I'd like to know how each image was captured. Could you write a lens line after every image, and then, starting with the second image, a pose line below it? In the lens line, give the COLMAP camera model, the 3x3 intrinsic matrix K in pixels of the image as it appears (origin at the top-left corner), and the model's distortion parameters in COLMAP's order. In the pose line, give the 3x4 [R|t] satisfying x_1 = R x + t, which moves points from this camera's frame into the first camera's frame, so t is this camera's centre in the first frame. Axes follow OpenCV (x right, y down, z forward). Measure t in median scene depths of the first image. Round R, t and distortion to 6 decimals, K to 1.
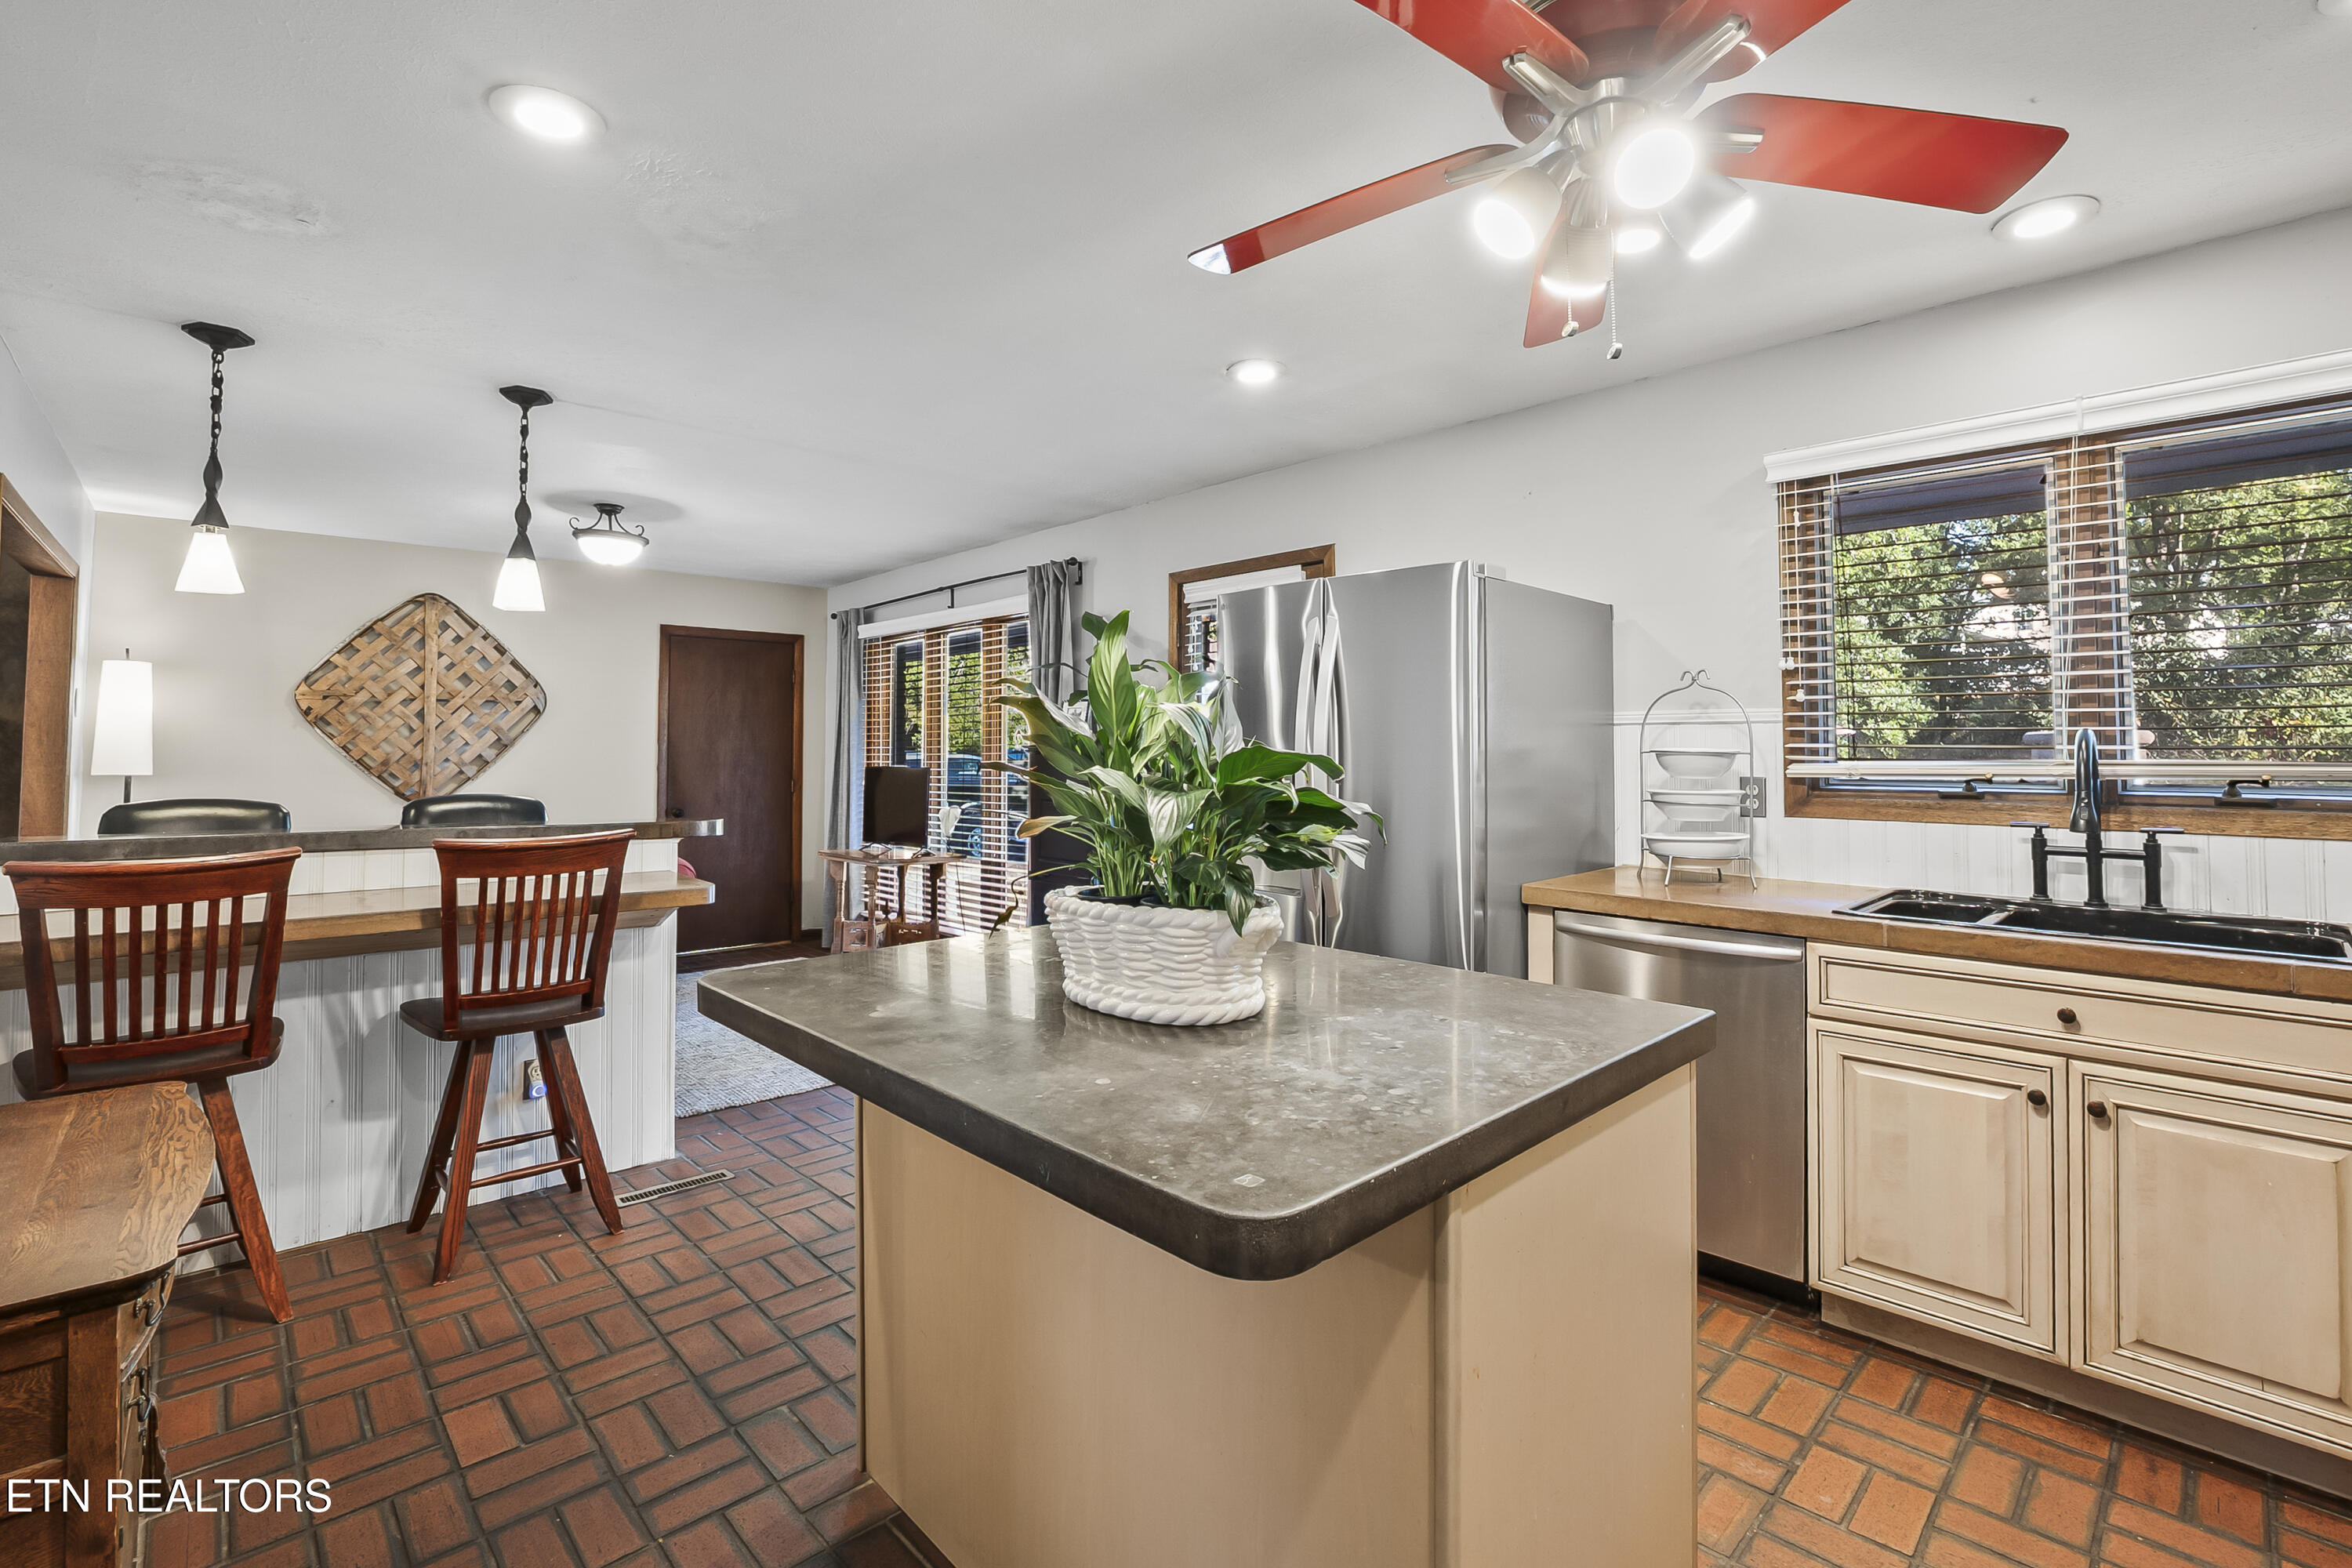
lens RADIAL K [[1036.8, 0, 1221.3], [0, 1036.8, 722.3], [0, 0, 1]] dist [-0.031423, 0.003607]
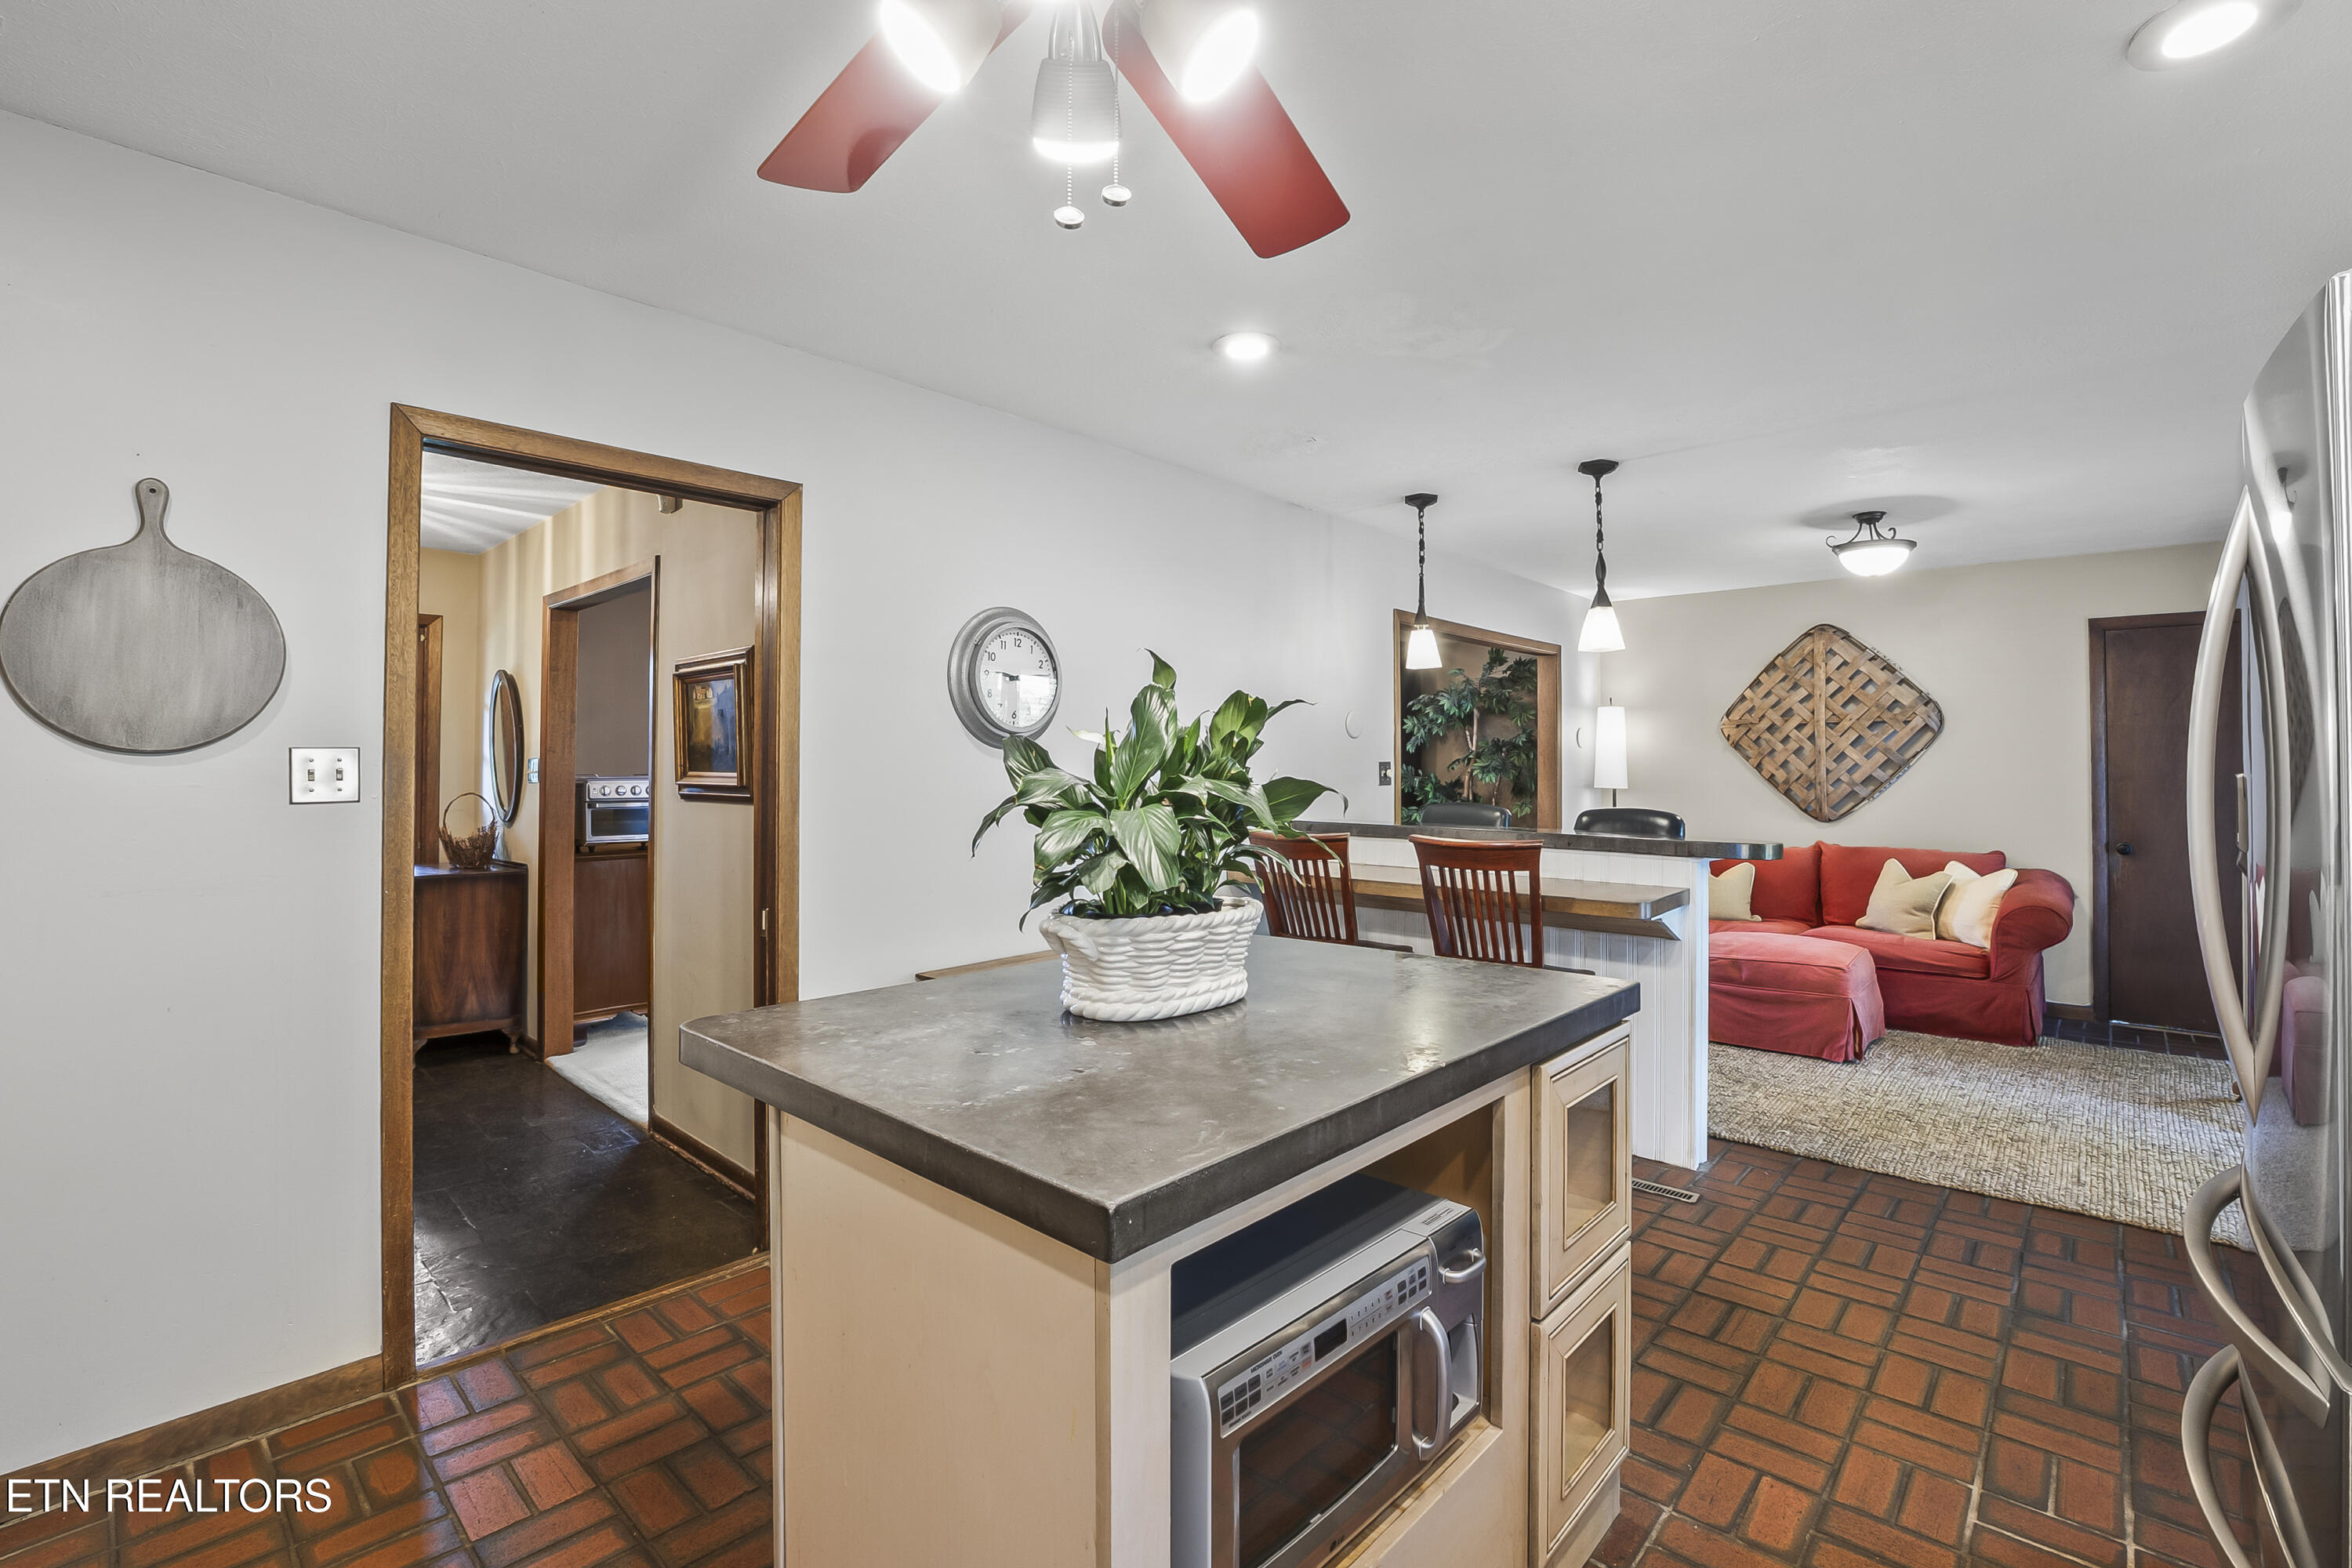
lens RADIAL K [[1036.8, 0, 1163.1], [0, 1036.8, 770.8], [0, 0, 1]] dist [-0.031423, 0.003607]
pose [[0.053300, 0.004034, -0.998570, 0.316885], [0.024093, 0.999696, 0.005325, 0.006106], [0.998288, -0.024342, 0.053187, 0.293455]]
